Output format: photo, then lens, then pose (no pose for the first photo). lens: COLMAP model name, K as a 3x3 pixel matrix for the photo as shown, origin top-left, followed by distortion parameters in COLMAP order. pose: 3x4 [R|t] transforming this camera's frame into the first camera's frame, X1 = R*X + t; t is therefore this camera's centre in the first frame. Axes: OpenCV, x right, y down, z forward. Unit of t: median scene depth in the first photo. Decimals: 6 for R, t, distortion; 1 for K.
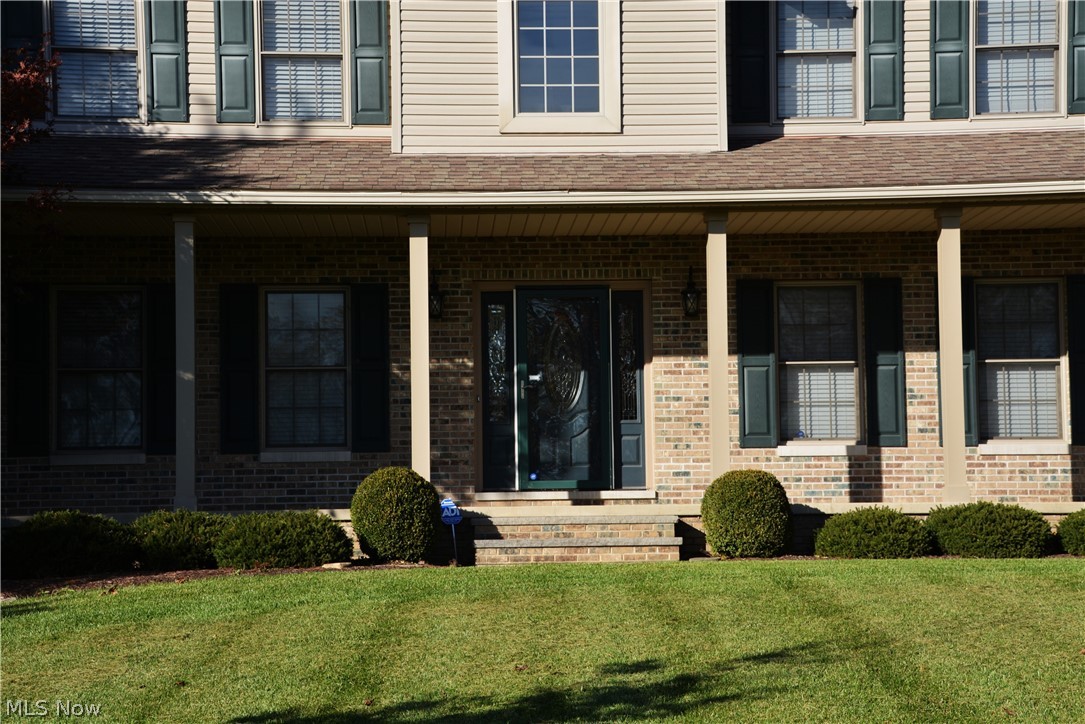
lens RADIAL K [[2449.3, 0, 542.5], [0, 2449.3, 364.9], [0, 0, 1]] dist [0.402046, 0.000000]
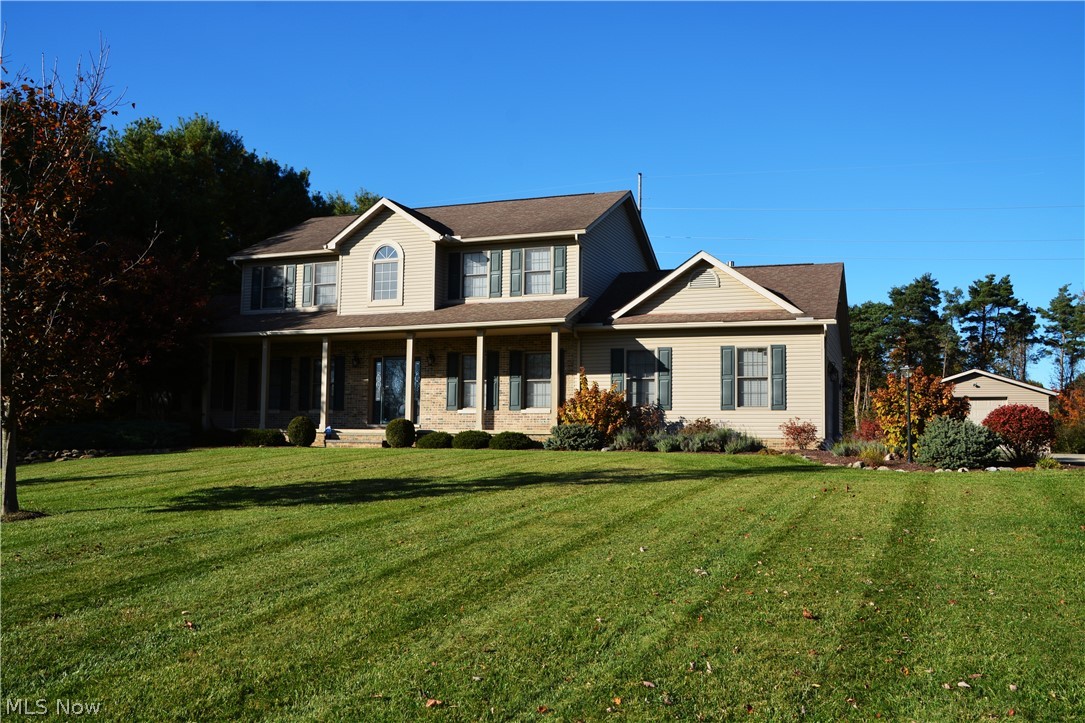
lens RADIAL K [[948.0, 0, 540.5], [0, 948.0, 372.7], [0, 0, 1]] dist [-0.106188, 0.047094]
pose [[0.919212, -0.006584, -0.393708, 0.631886], [0.008465, 0.999960, 0.003039, -0.013849], [0.393672, -0.006126, 0.919231, 0.003425]]
